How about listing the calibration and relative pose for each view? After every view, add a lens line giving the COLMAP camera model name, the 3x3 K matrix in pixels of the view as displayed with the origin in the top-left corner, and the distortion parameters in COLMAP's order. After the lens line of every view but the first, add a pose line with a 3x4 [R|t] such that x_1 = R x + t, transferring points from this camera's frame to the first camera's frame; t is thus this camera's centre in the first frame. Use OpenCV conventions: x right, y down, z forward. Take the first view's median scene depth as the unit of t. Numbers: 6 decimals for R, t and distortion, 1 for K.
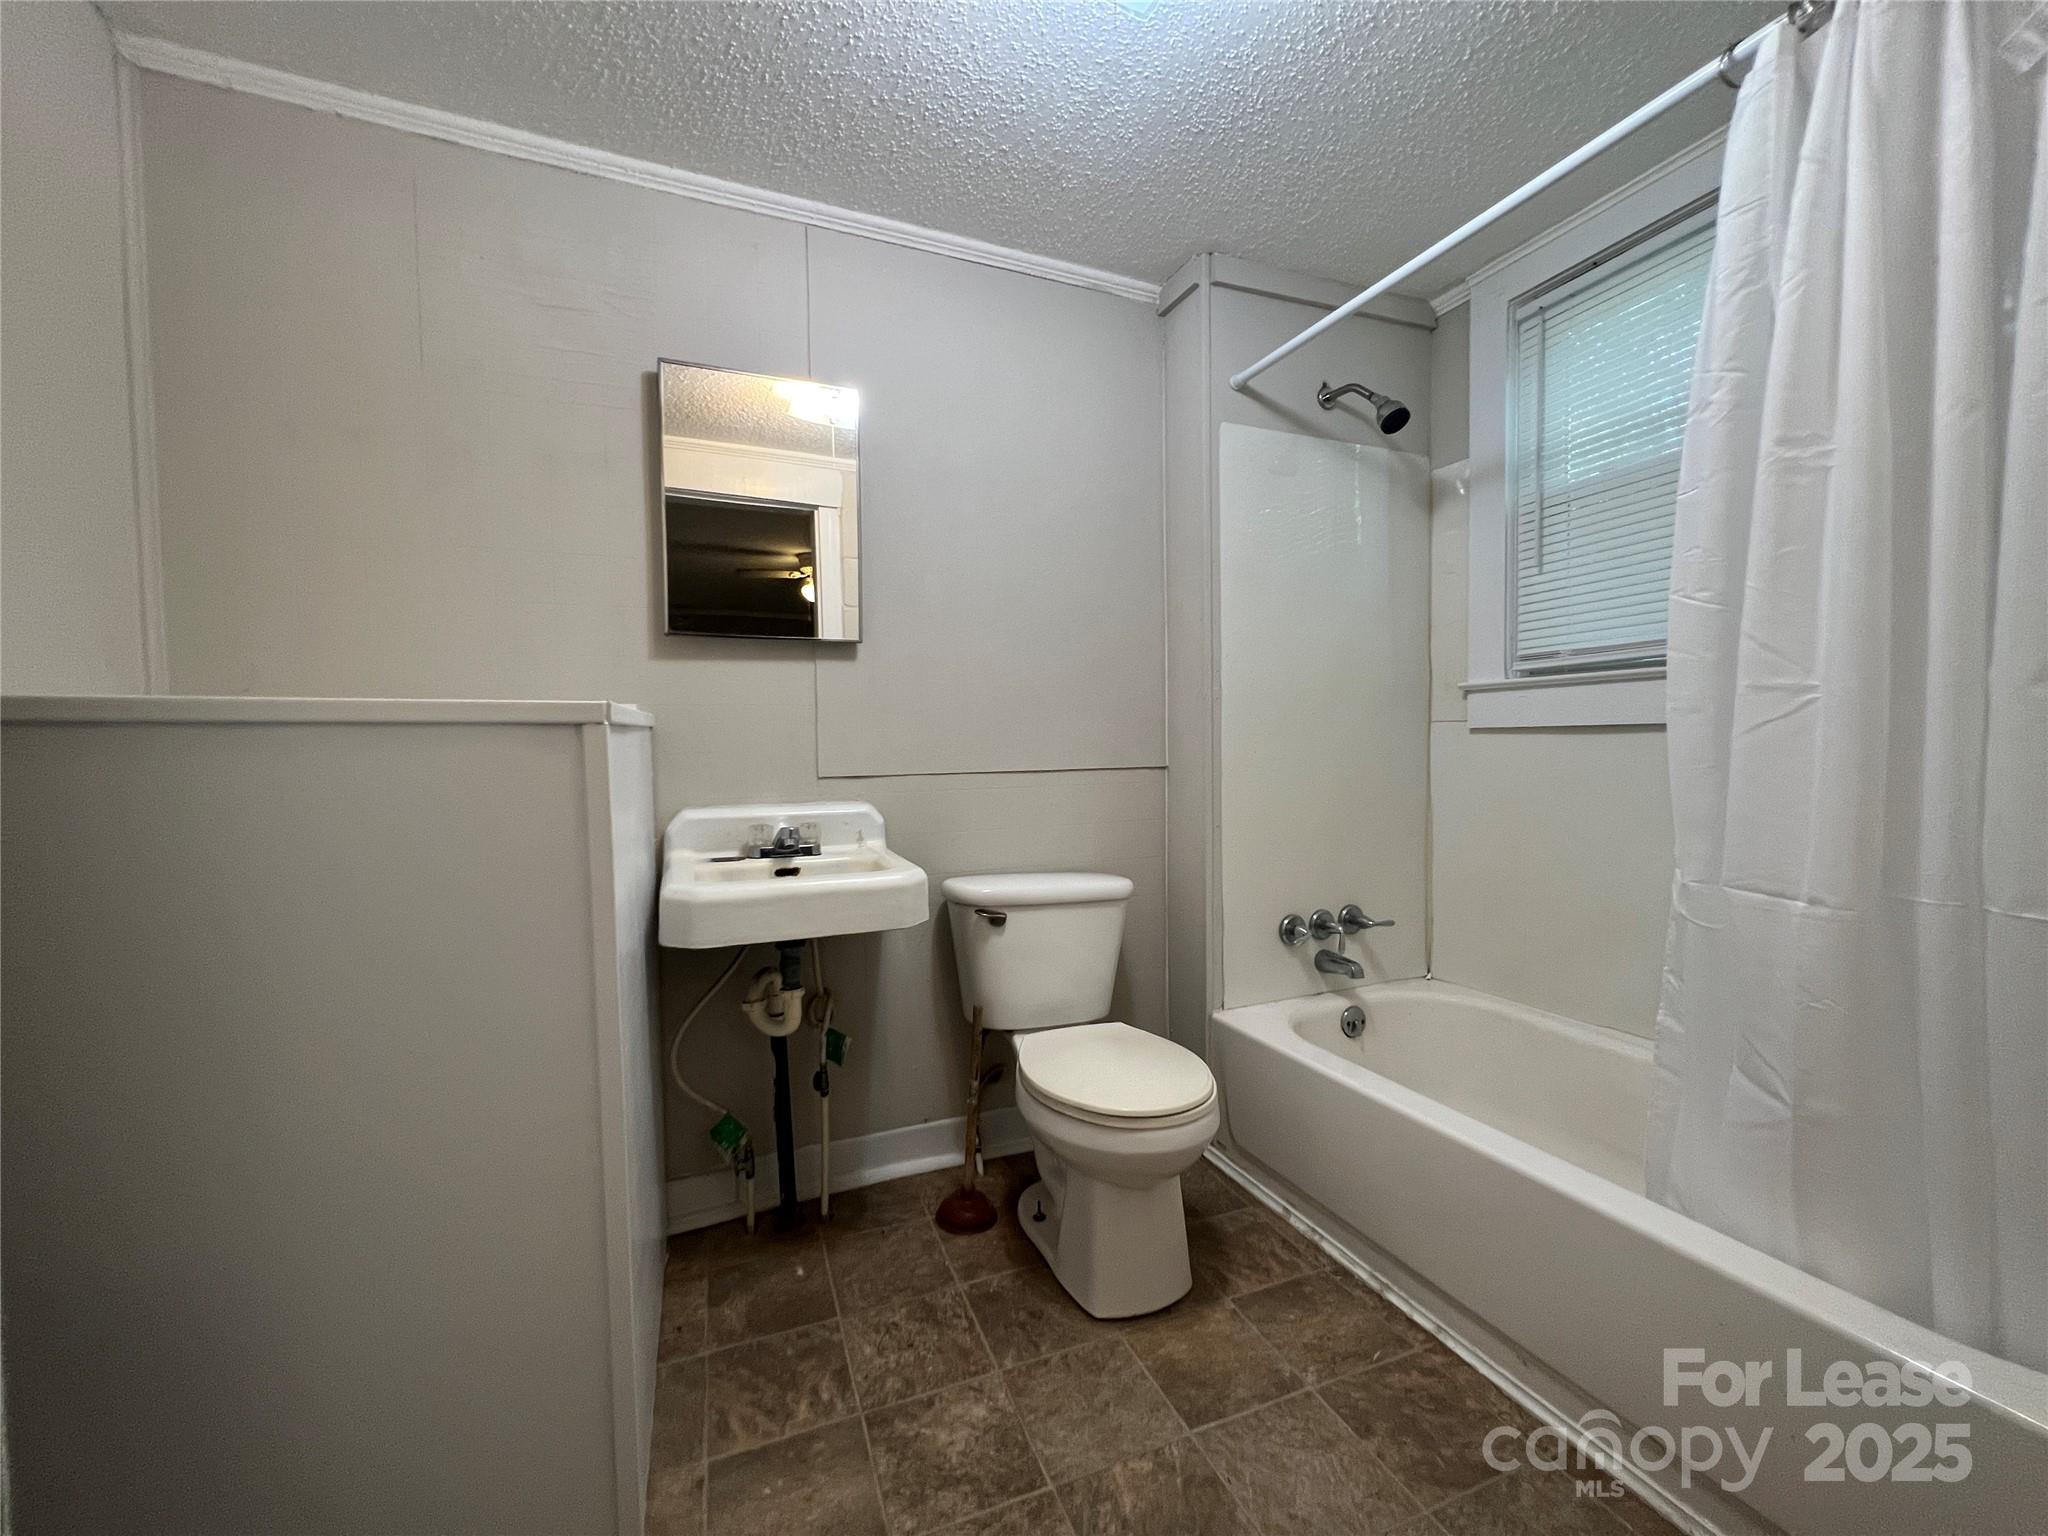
lens RADIAL K [[810.2, 0, 1023.1], [0, 810.2, 781.5], [0, 0, 1]] dist [-0.009248, -0.000063]
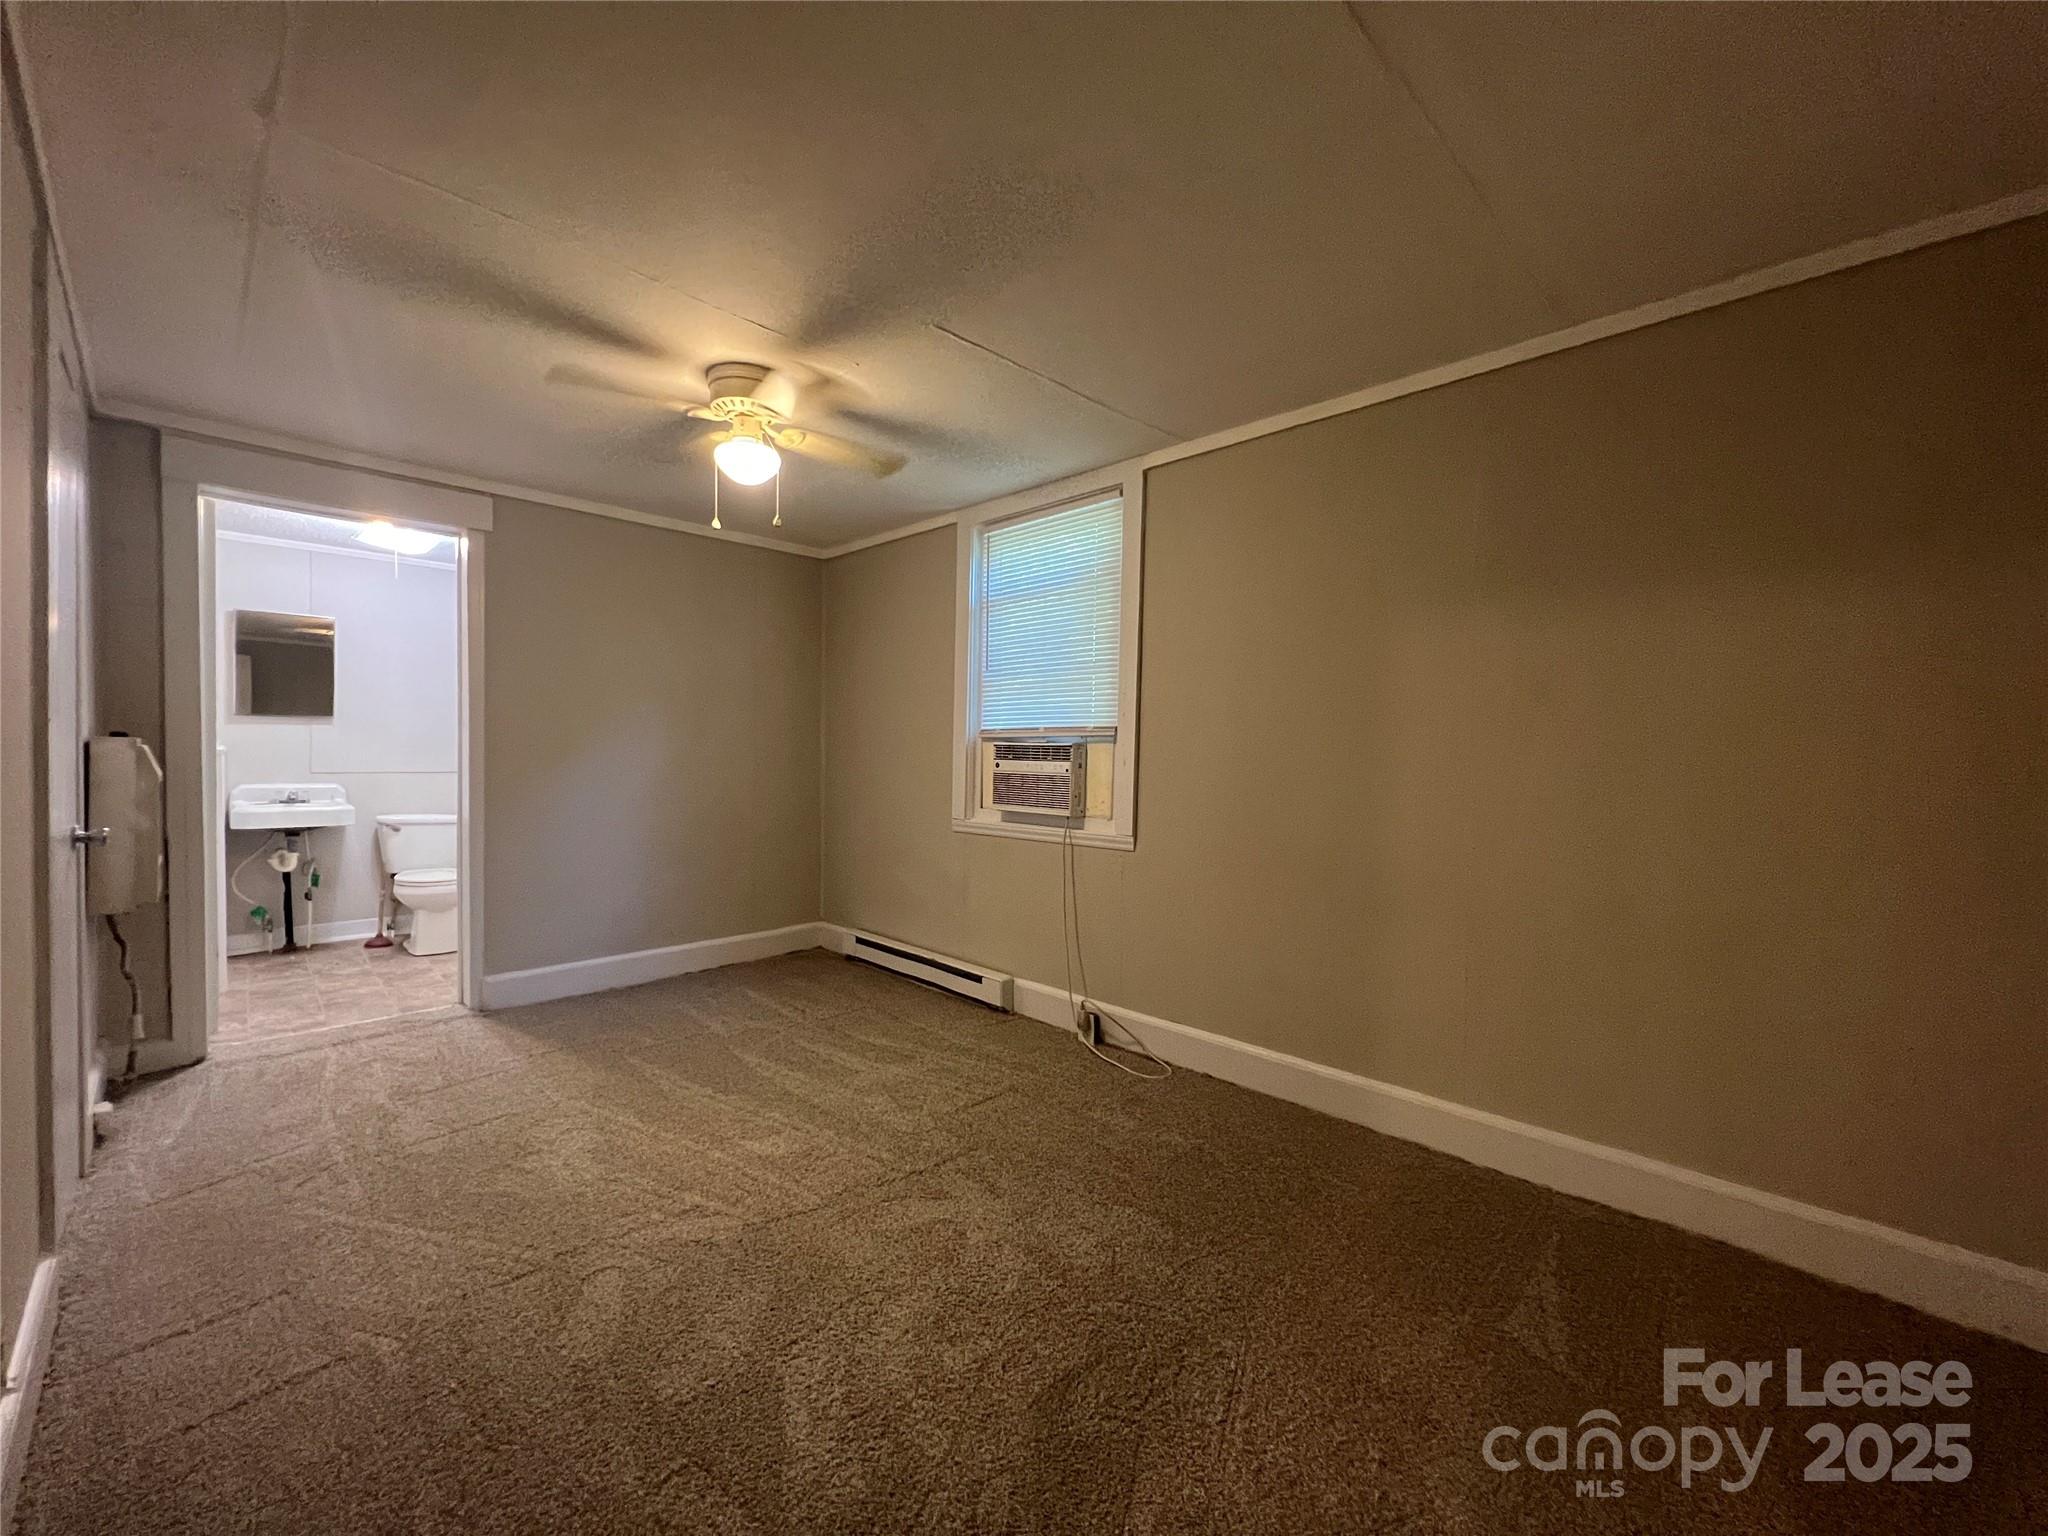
lens RADIAL K [[810.2, 0, 1021.4], [0, 810.2, 784.1], [0, 0, 1]] dist [-0.009248, -0.000063]
pose [[0.920430, 0.012579, 0.390704, 0.806162], [-0.003748, 0.999720, -0.023357, 0.082956], [-0.390889, 0.020034, 0.920220, -2.158421]]
